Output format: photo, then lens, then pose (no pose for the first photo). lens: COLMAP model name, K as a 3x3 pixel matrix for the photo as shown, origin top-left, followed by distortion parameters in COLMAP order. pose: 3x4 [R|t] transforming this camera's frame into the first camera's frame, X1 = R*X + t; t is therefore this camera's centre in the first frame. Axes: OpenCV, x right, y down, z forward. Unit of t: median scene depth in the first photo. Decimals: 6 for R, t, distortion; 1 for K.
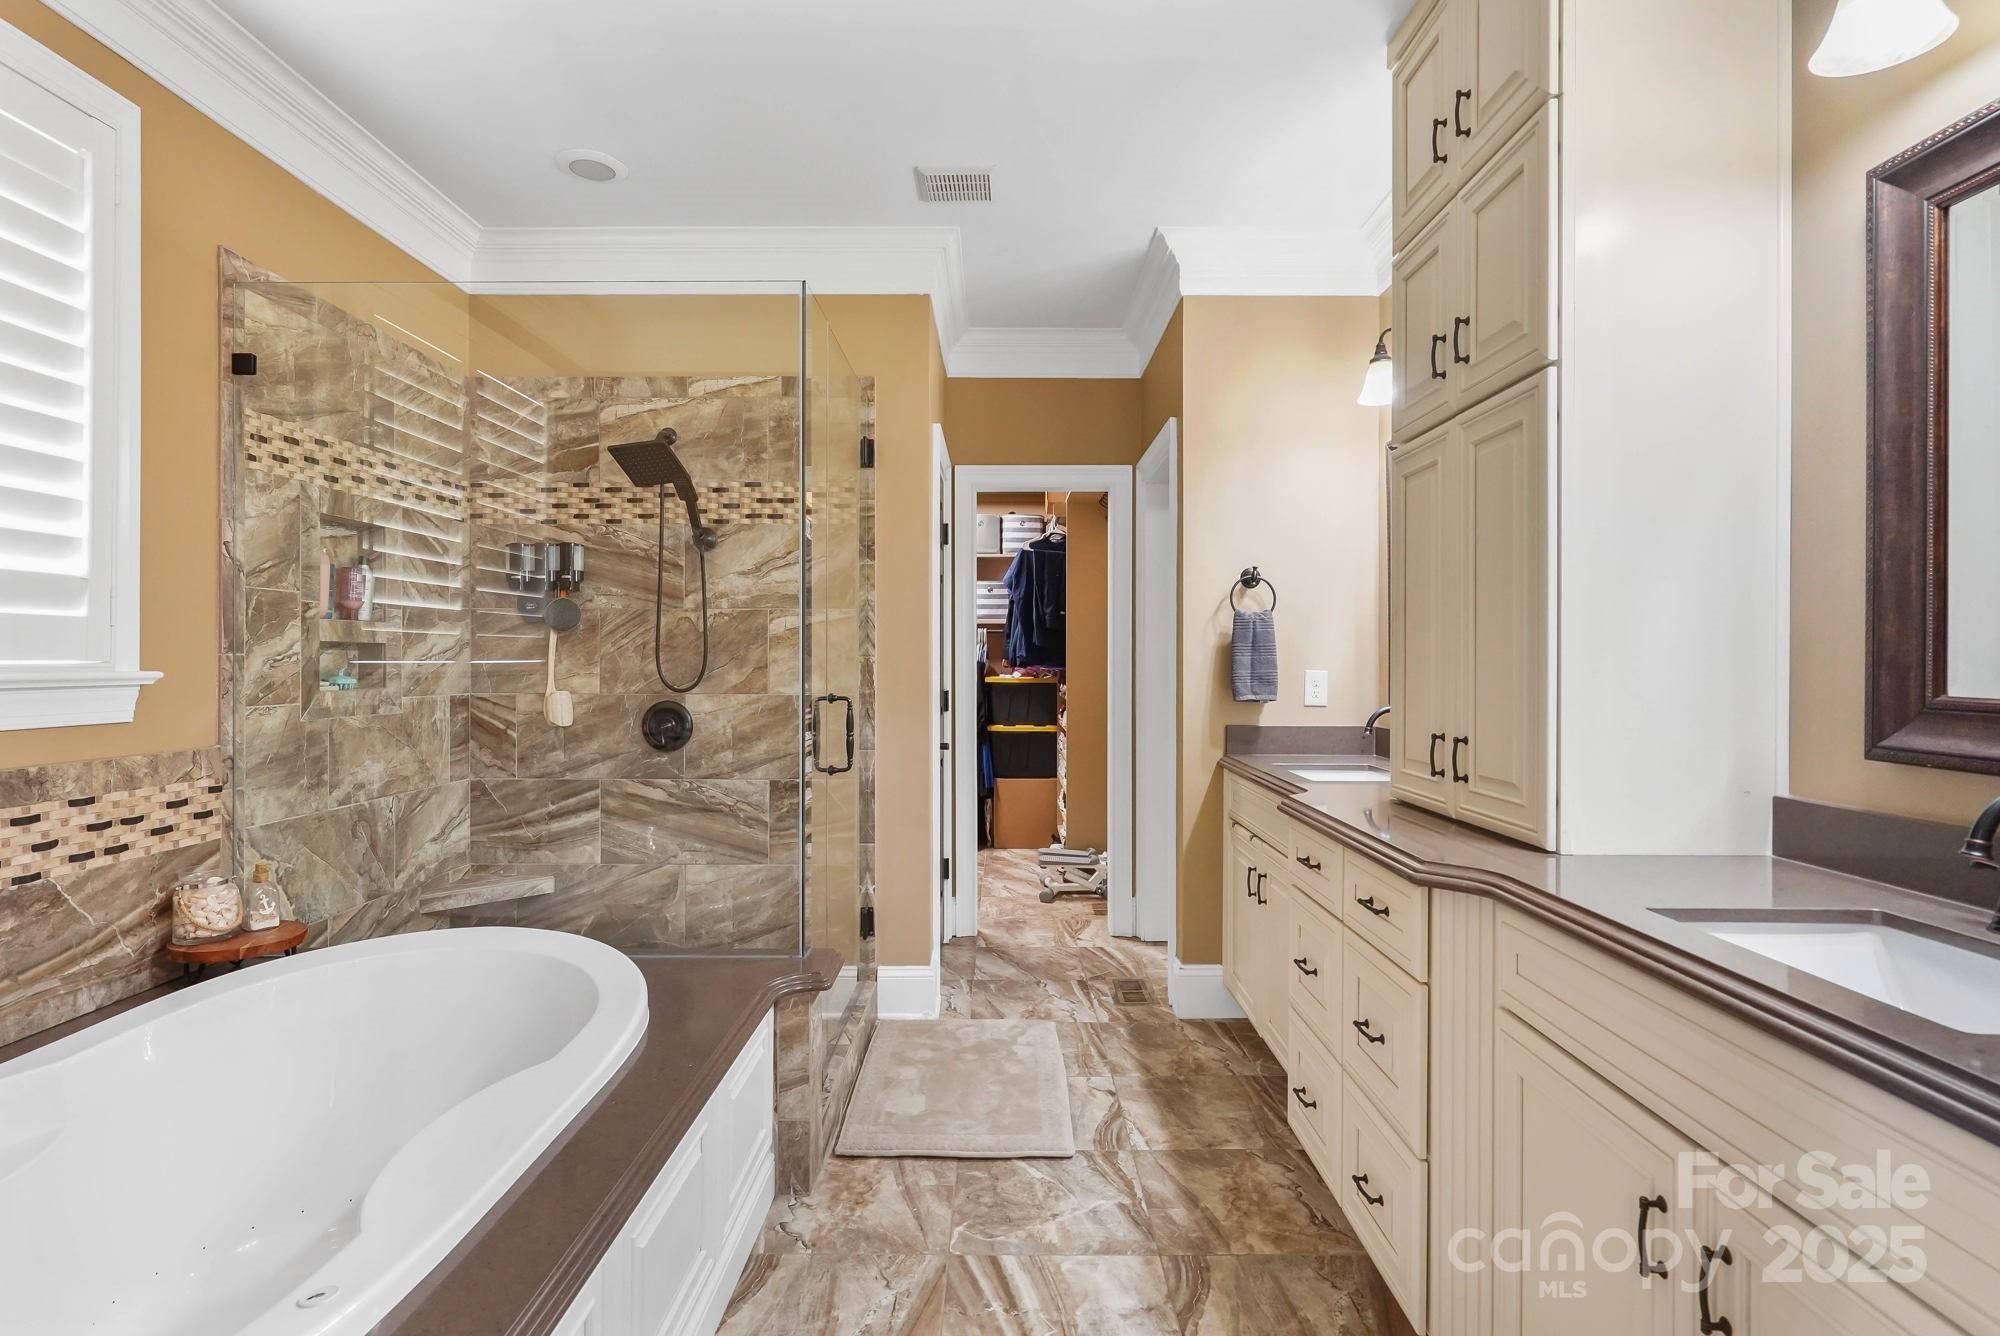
lens RADIAL K [[982.4, 0, 986.7], [0, 982.4, 659.1], [0, 0, 1]] dist [0.012857, 0.000046]
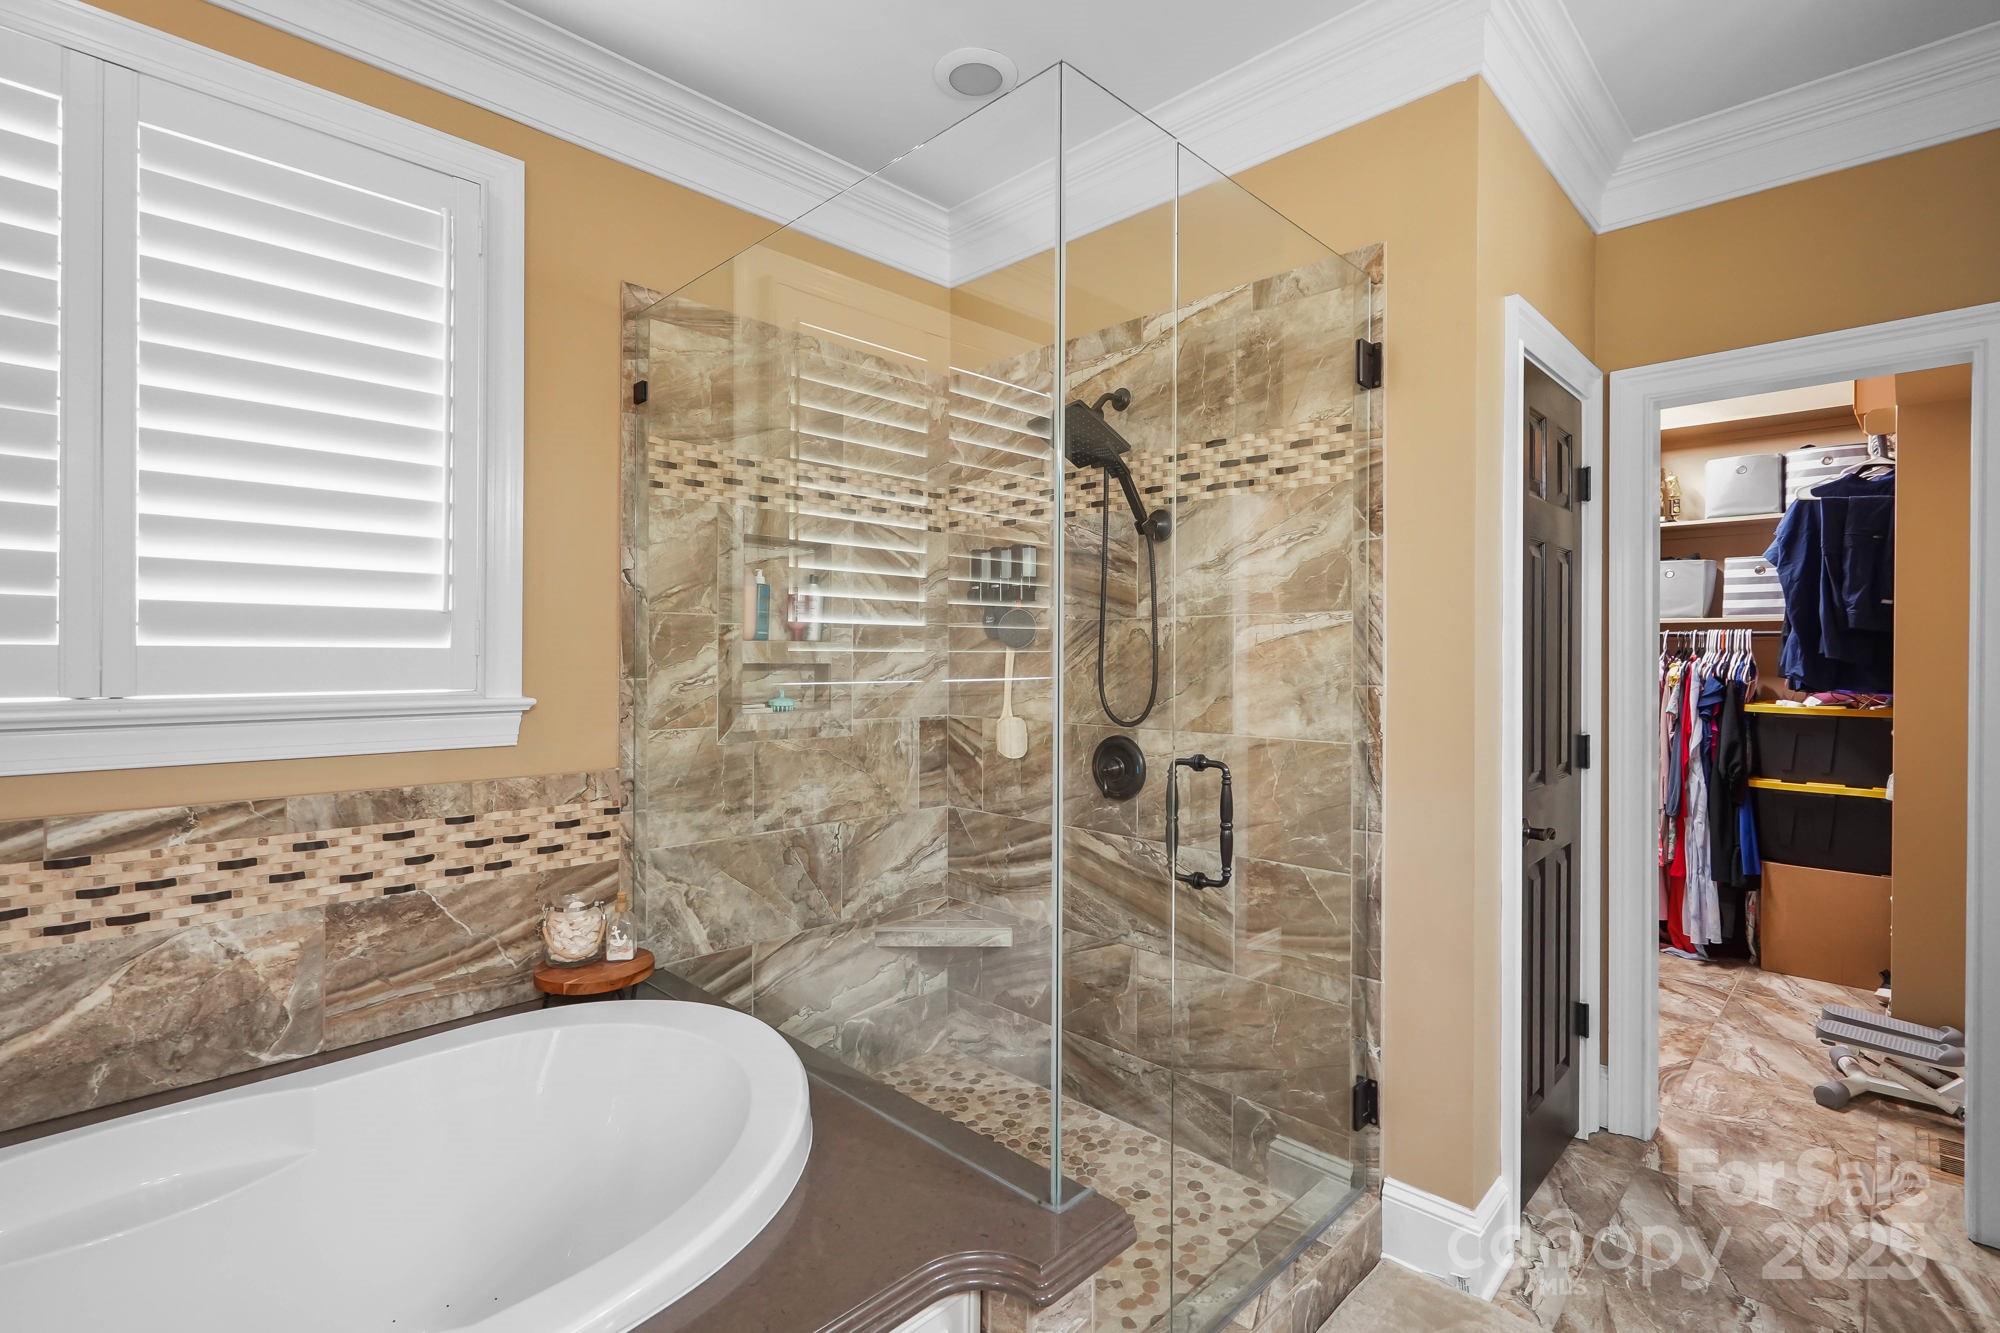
lens RADIAL K [[919.1, 0, 1006.6], [0, 919.1, 658.9], [0, 0, 1]] dist [-0.003742, 0.000677]
pose [[0.722910, 0.004686, -0.690927, 0.125512], [-0.003504, 0.999989, 0.003116, -0.022241], [0.690934, 0.000169, 0.722918, 0.430980]]
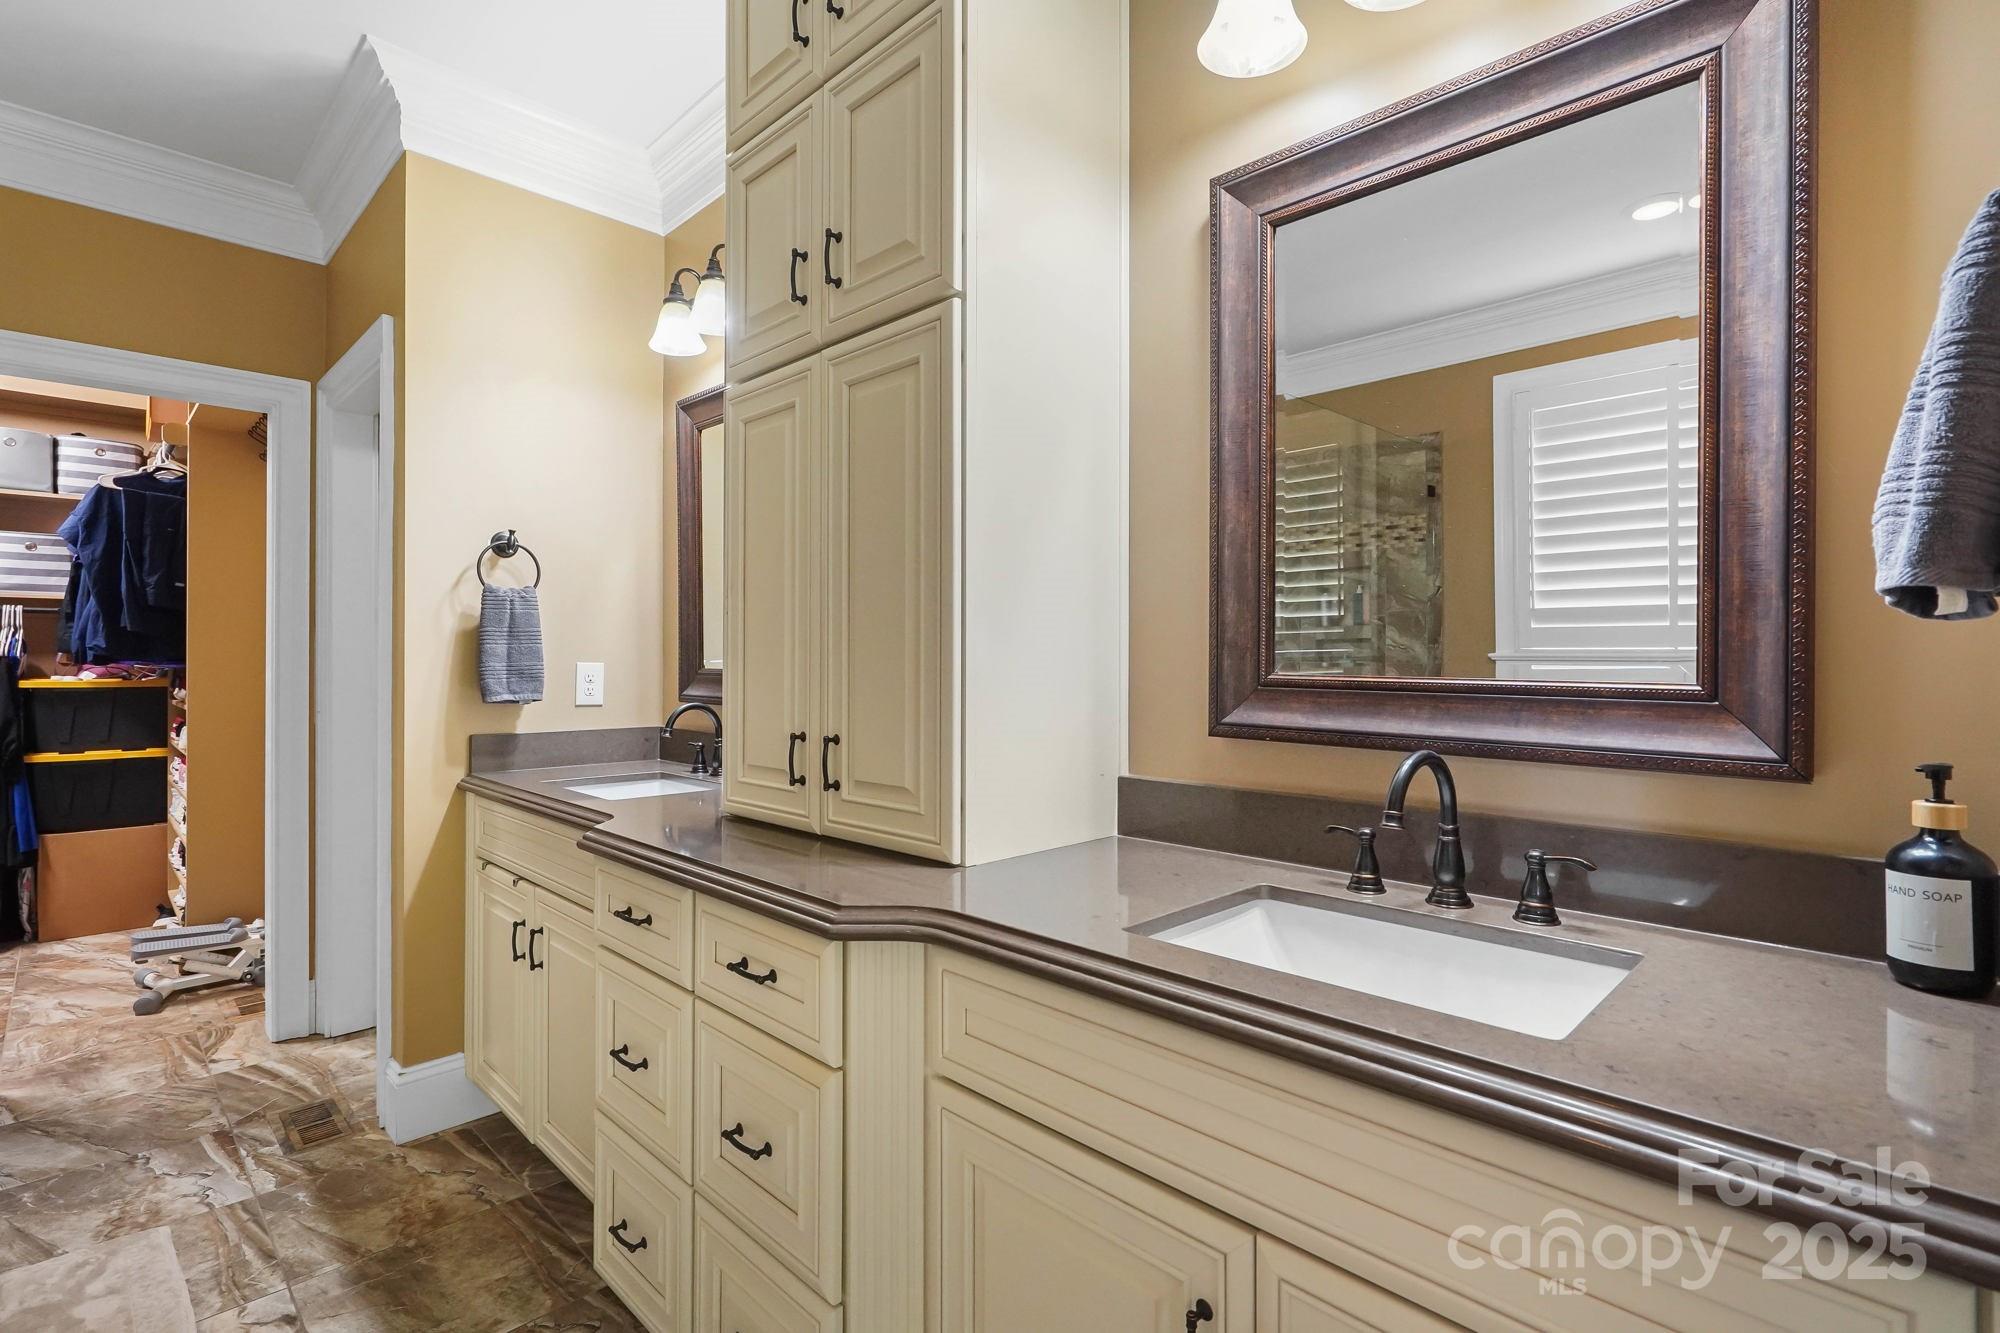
lens RADIAL K [[930.4, 0, 1003.7], [0, 930.4, 659.3], [0, 0, 1]] dist [-0.001064, -0.000914]
pose [[0.691173, 0.001873, 0.722687, 0.009471], [-0.001266, 0.999998, -0.001382, 0.009524], [-0.722688, 0.000040, 0.691174, 0.217692]]
